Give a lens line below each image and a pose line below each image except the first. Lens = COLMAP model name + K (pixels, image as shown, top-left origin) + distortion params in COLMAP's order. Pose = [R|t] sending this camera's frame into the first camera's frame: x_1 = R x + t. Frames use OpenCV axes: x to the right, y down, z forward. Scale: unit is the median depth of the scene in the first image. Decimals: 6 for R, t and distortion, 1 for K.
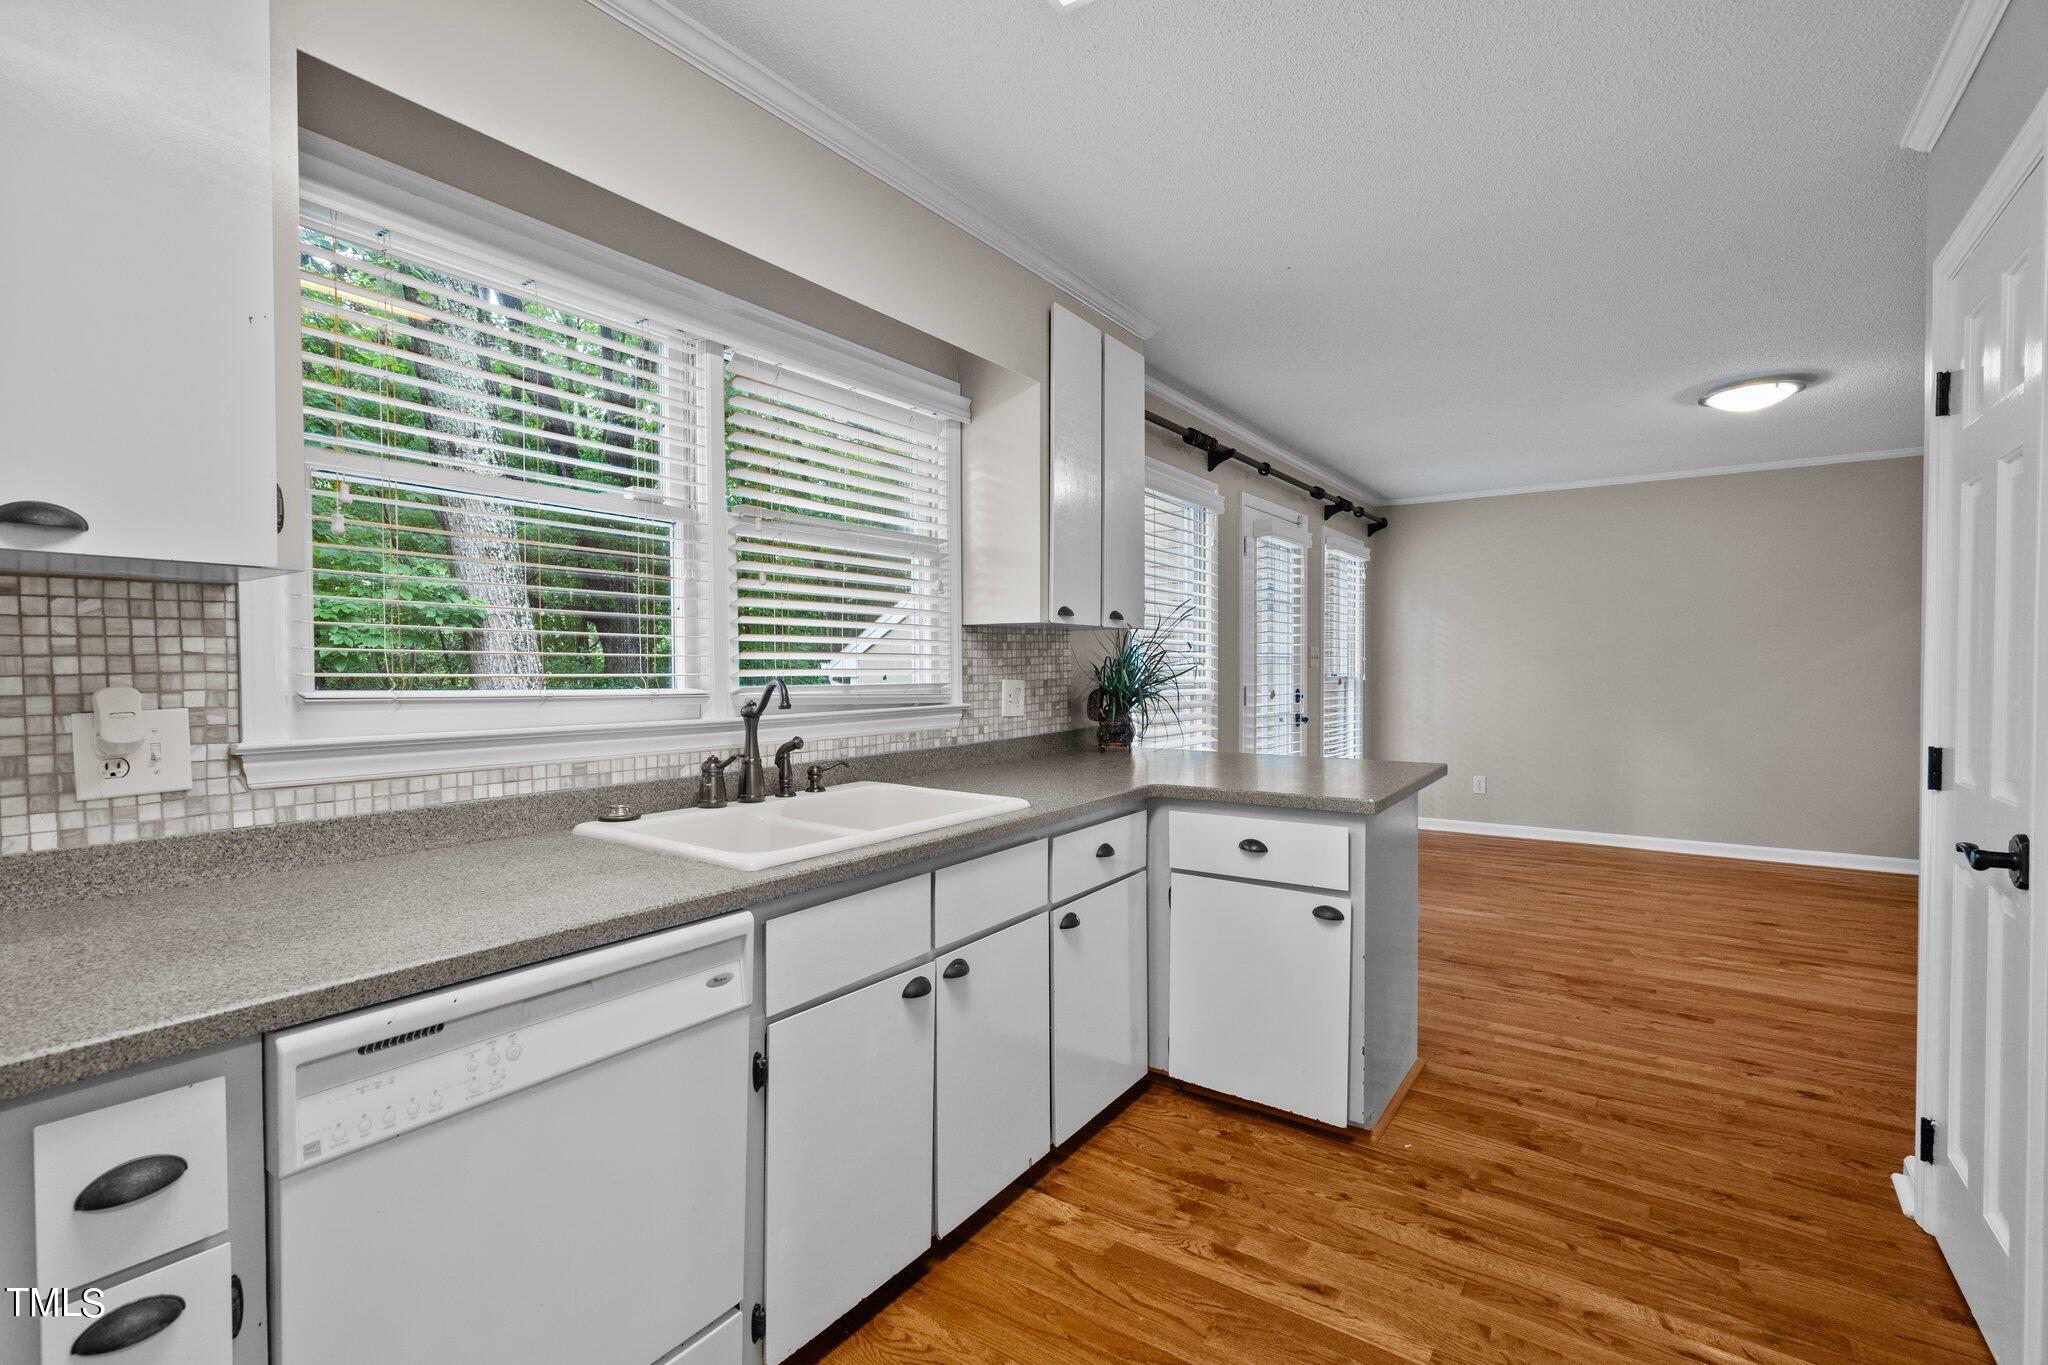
lens RADIAL K [[928.5, 0, 1023.5], [0, 928.5, 673.5], [0, 0, 1]] dist [-0.001330, 0.000428]
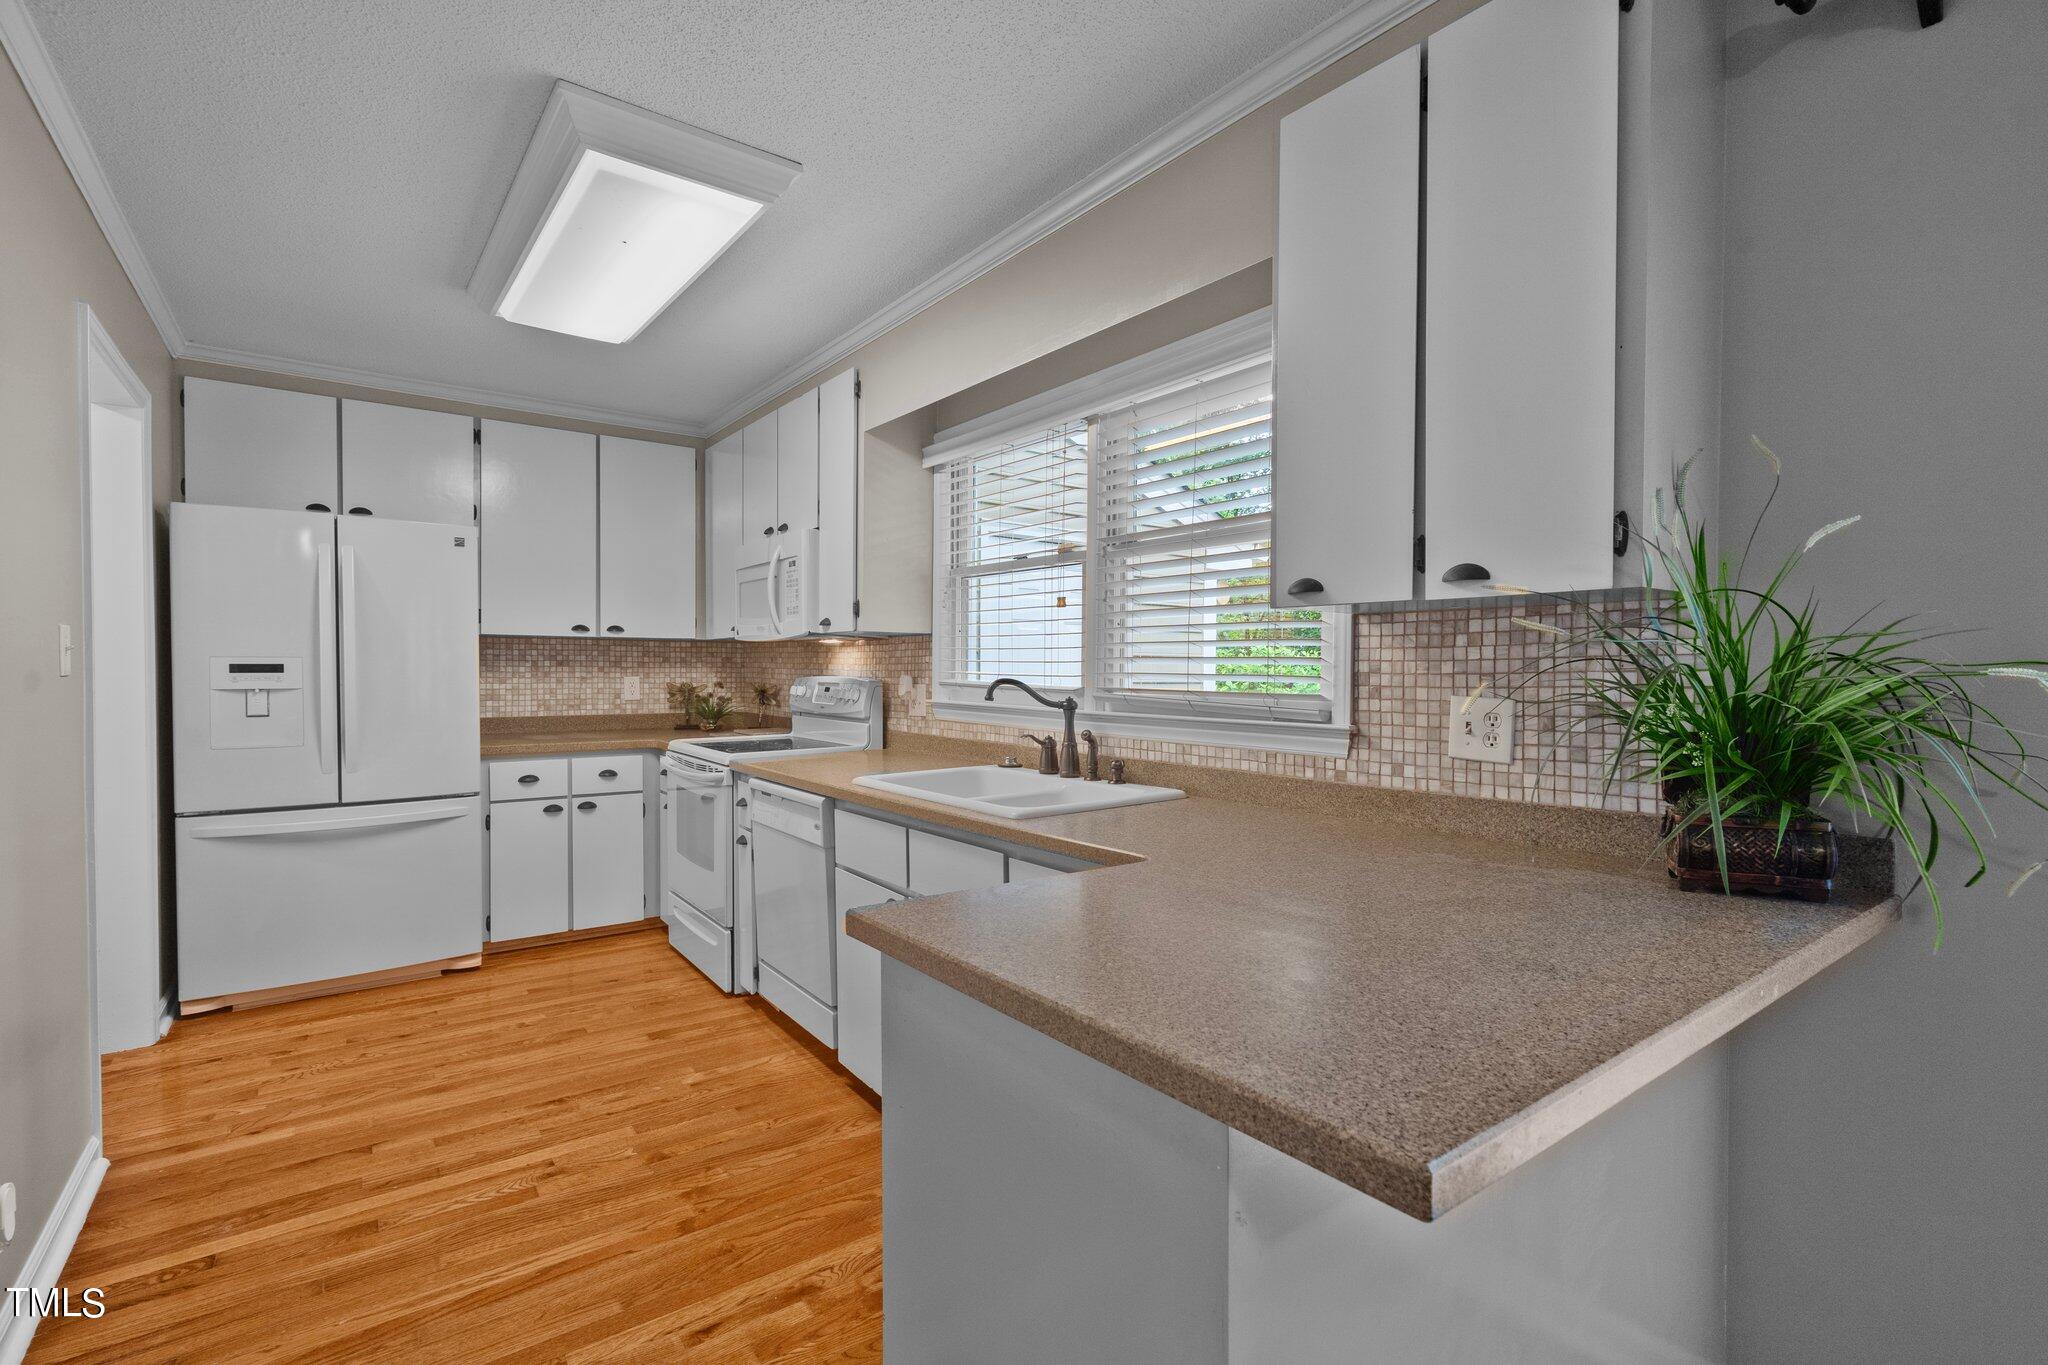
lens RADIAL K [[928.5, 0, 1019.6], [0, 928.5, 683.2], [0, 0, 1]] dist [-0.001330, 0.000428]
pose [[-0.318605, 0.011955, -0.947812, 0.877819], [-0.017812, 0.999668, 0.018597, -0.010775], [0.947720, 0.022808, -0.318286, 1.270876]]
